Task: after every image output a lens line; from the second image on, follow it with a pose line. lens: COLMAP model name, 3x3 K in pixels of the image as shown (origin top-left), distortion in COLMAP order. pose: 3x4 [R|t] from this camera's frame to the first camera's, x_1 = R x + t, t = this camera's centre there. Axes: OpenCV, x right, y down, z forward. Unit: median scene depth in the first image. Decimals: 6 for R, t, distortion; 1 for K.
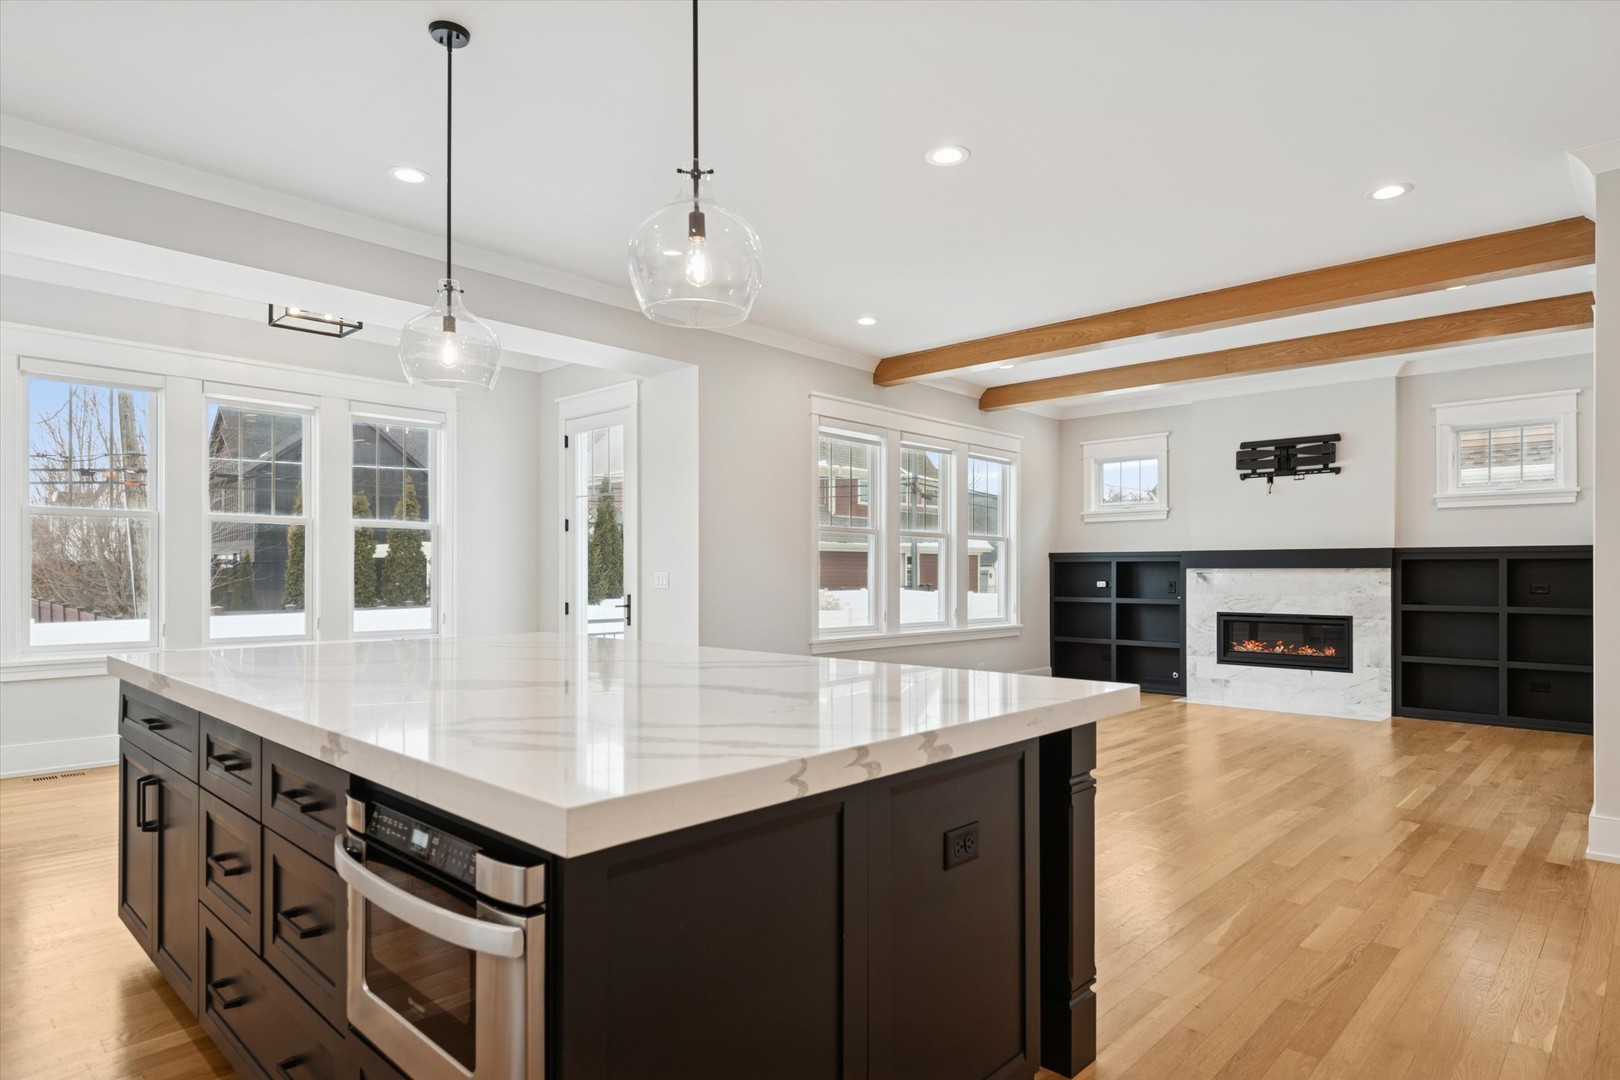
lens RADIAL K [[883.5, 0, 802.0], [0, 883.5, 577.9], [0, 0, 1]] dist [0.003060, -0.000289]
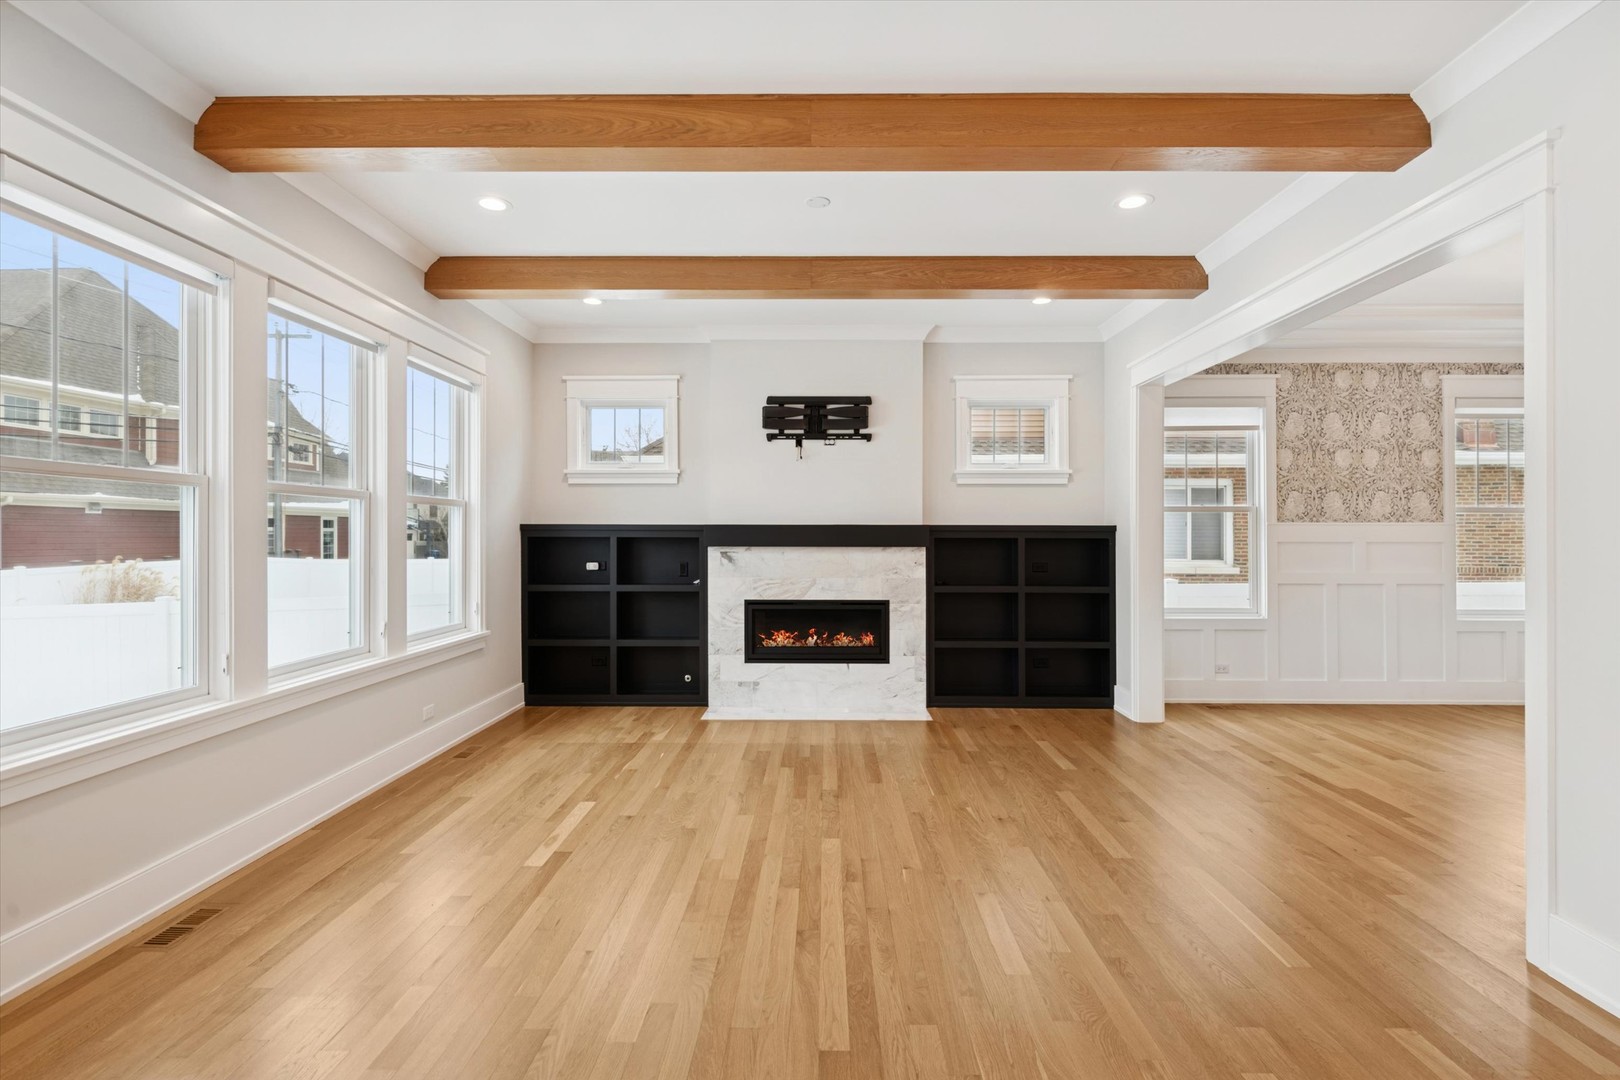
lens RADIAL K [[739.5, 0, 811.5], [0, 739.5, 534.3], [0, 0, 1]] dist [0.009543, -0.009392]
pose [[0.729247, -0.001277, 0.684249, 0.048166], [0.003763, 0.999991, -0.002144, -0.021049], [-0.684240, 0.004138, 0.729245, 0.474497]]
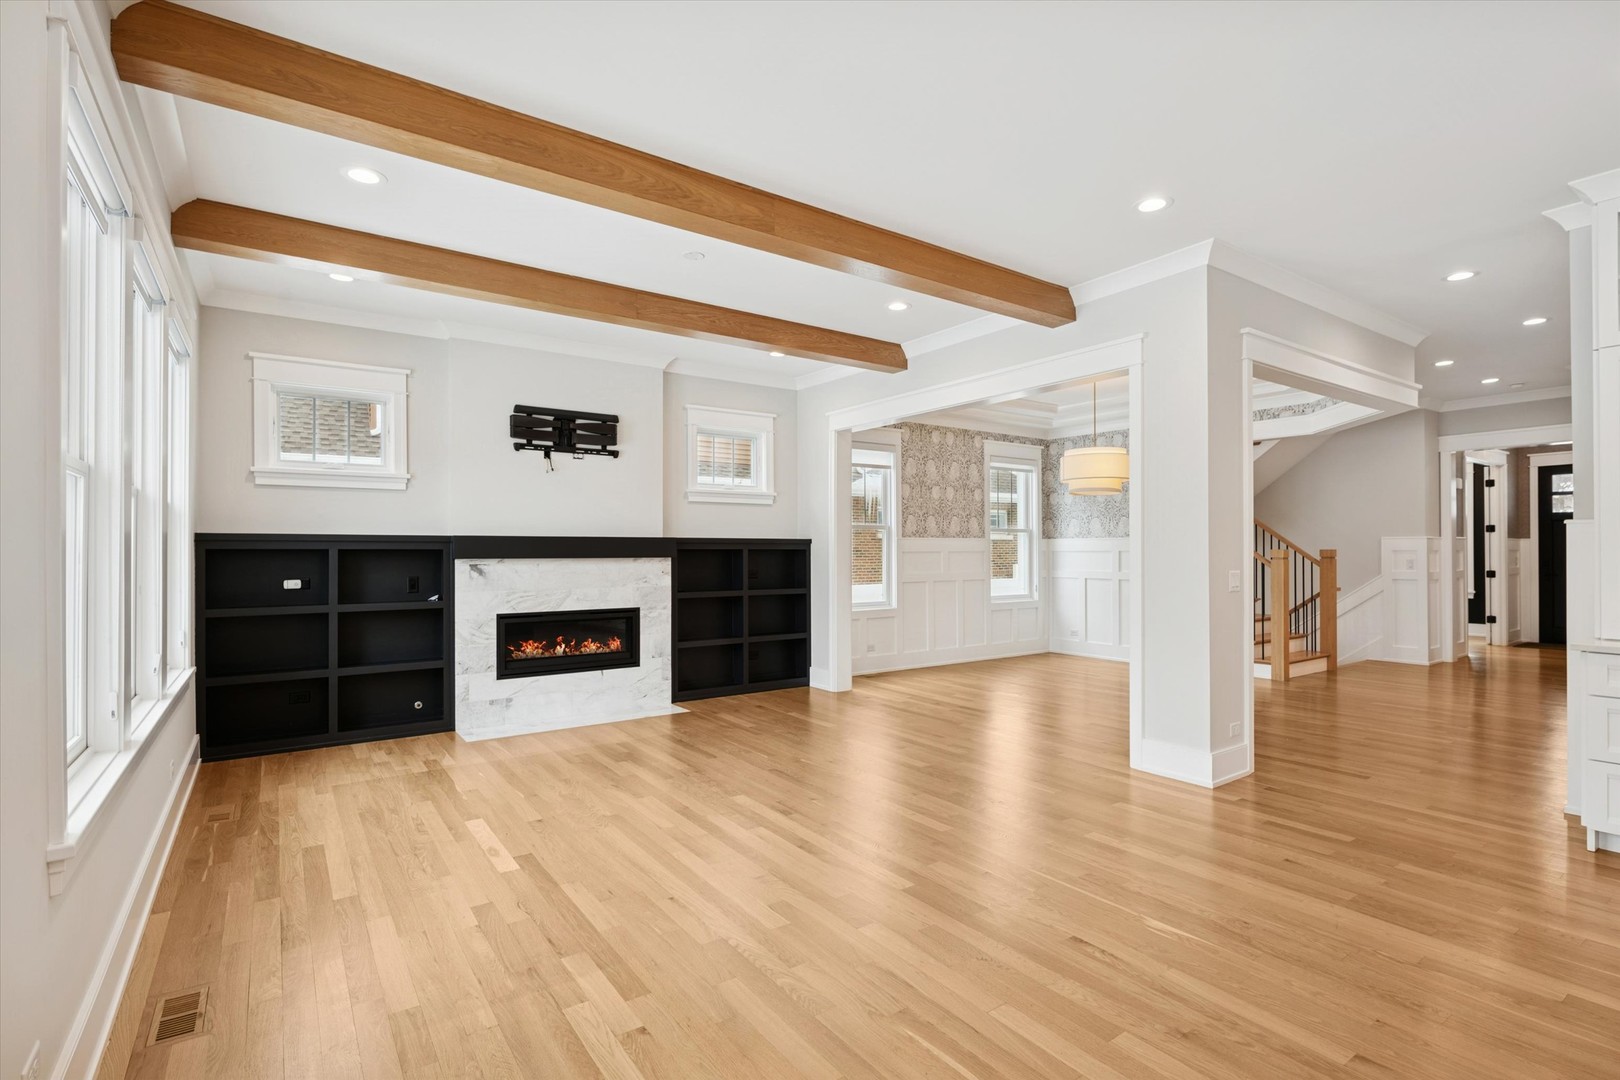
lens RADIAL K [[764.8, 0, 807.2], [0, 764.8, 547.1], [0, 0, 1]] dist [0.004915, -0.004776]
pose [[0.191385, 0.002291, 0.981512, -0.150825], [0.008165, 0.999959, -0.003926, -0.016671], [-0.981481, 0.008765, 0.191358, 0.619229]]
